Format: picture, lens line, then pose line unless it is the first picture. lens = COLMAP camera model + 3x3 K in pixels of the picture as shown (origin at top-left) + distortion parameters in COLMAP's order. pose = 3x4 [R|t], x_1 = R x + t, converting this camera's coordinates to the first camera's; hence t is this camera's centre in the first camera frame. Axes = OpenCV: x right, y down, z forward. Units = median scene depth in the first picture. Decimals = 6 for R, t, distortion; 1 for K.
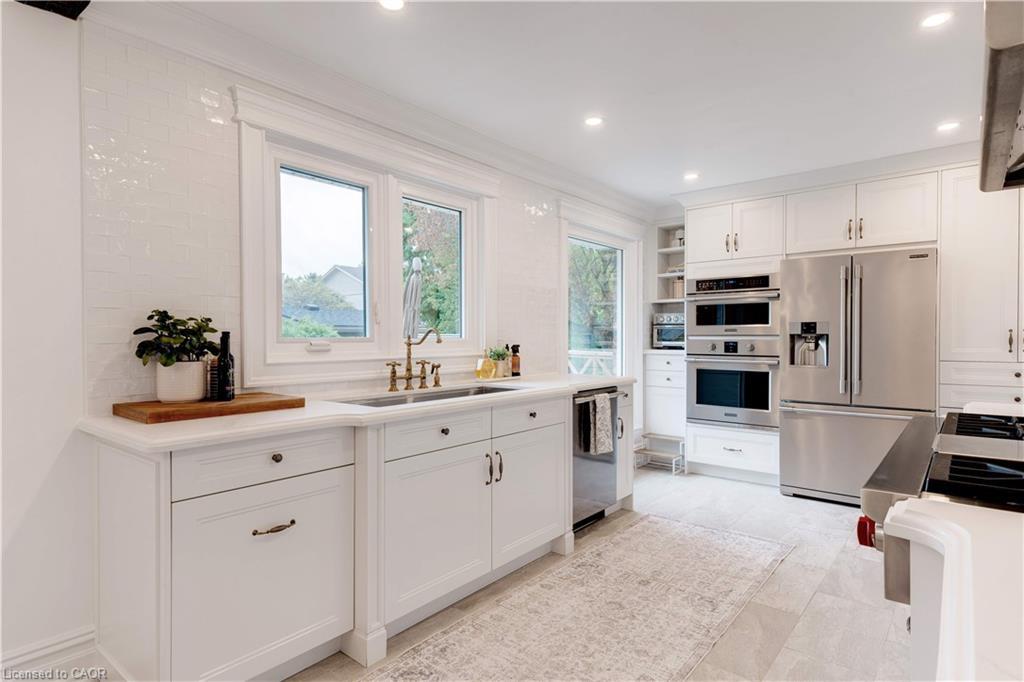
lens RADIAL K [[550.9, 0, 509.5], [0, 550.9, 342.3], [0, 0, 1]] dist [0.032344, -0.005355]
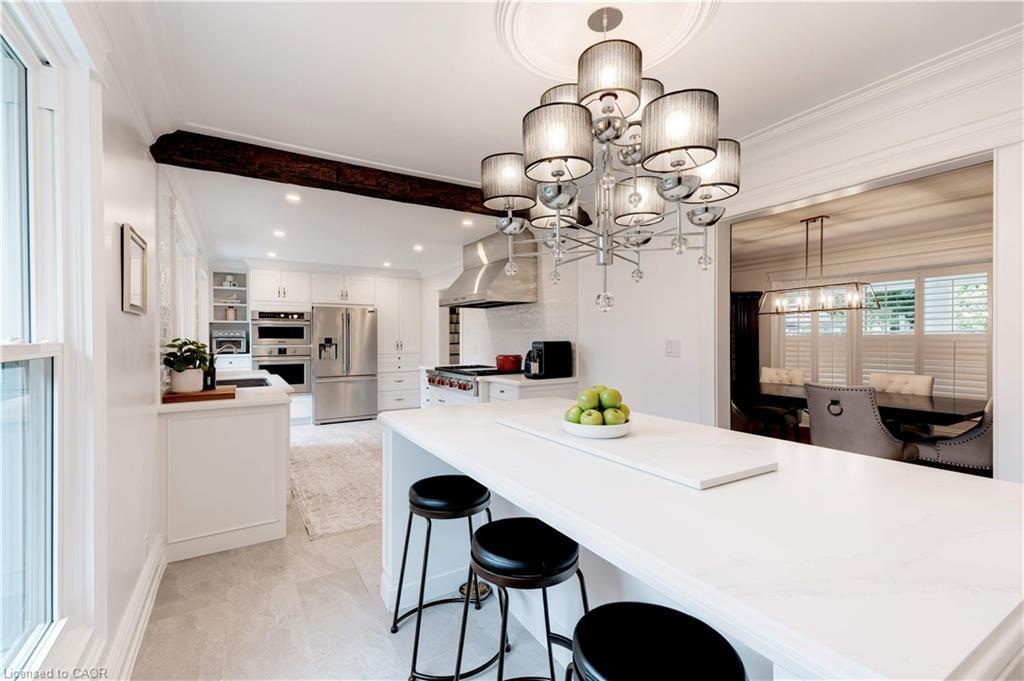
lens RADIAL K [[445.4, 0, 511.1], [0, 445.4, 339.4], [0, 0, 1]] dist [0.043597, -0.006899]
pose [[0.335440, -0.003898, 0.942054, -0.856627], [0.013694, 0.999906, -0.000739, -0.021666], [-0.941962, 0.013149, 0.335462, -0.209885]]
